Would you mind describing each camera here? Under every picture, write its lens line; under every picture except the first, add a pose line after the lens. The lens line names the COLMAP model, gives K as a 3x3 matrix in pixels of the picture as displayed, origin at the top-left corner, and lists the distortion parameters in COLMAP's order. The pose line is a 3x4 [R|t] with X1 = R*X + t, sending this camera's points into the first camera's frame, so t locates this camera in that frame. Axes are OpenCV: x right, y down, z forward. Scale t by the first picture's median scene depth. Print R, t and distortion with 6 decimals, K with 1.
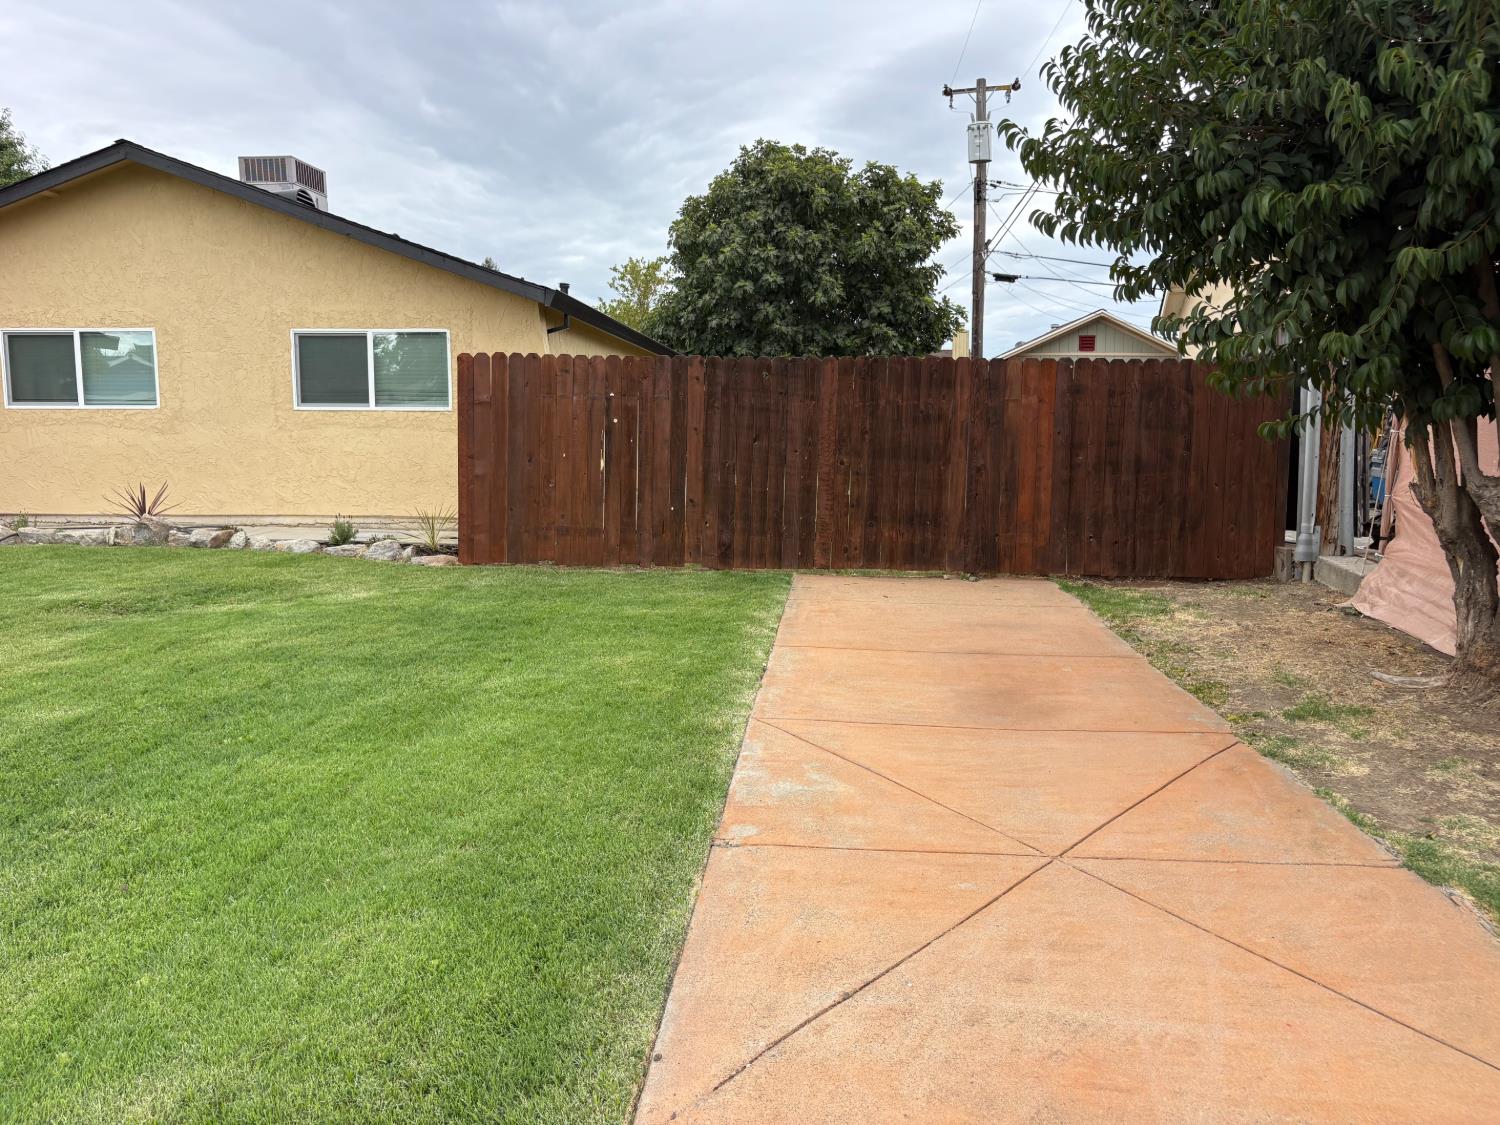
lens RADIAL K [[1158.2, 0, 749.5], [0, 1158.2, 561.6], [0, 0, 1]] dist [0.007887, -0.001178]
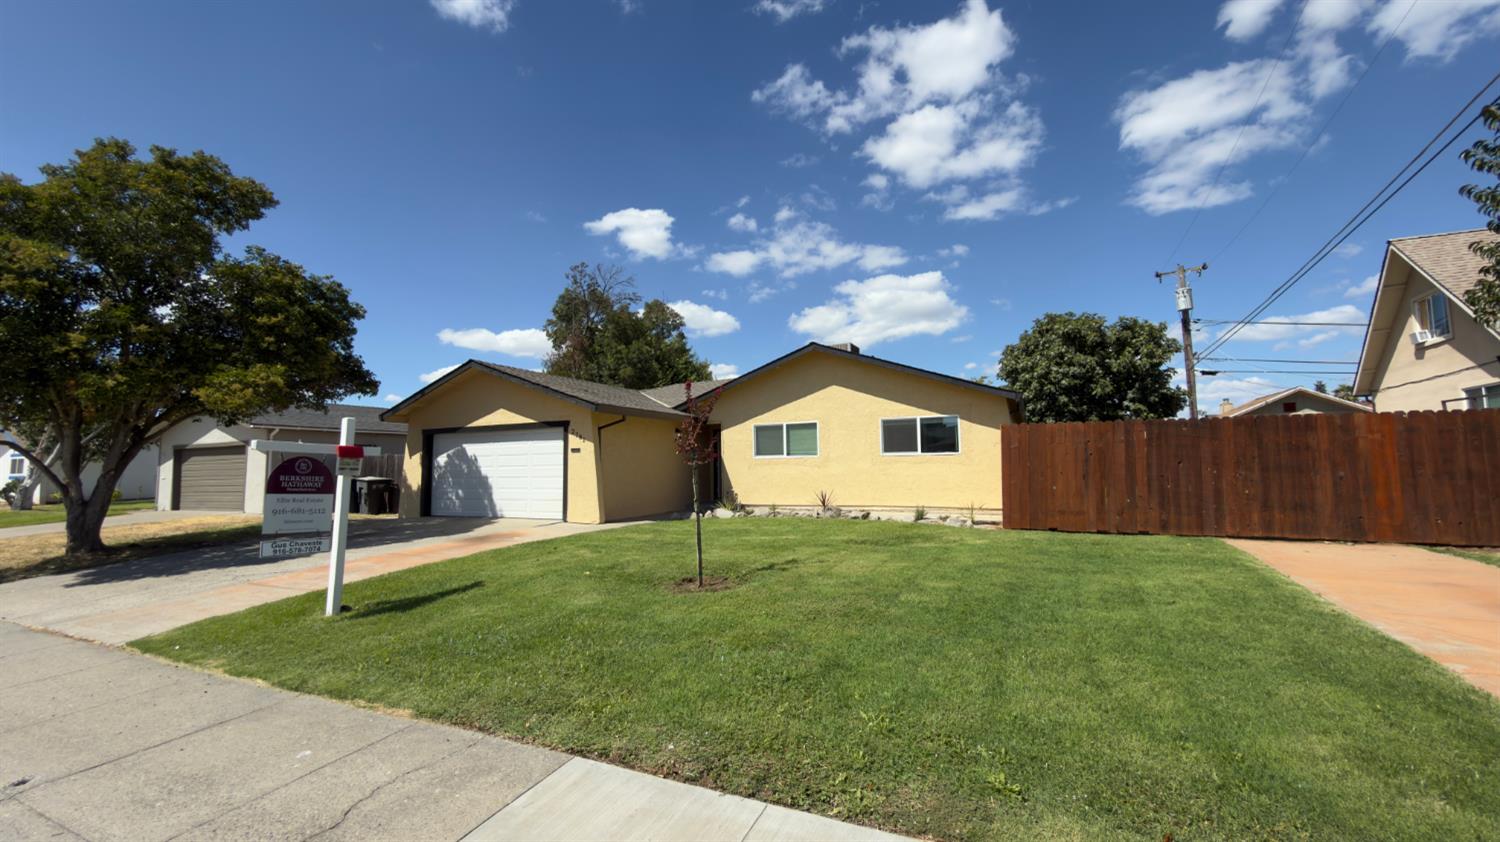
lens RADIAL K [[598.9, 0, 754.3], [0, 598.9, 420.4], [0, 0, 1]] dist [0.003283, 0.000378]
pose [[0.926819, -0.047058, -0.372548, -0.259618], [-0.026261, 0.981565, -0.189315, 0.025819], [0.374589, 0.185244, 0.908498, -0.126321]]
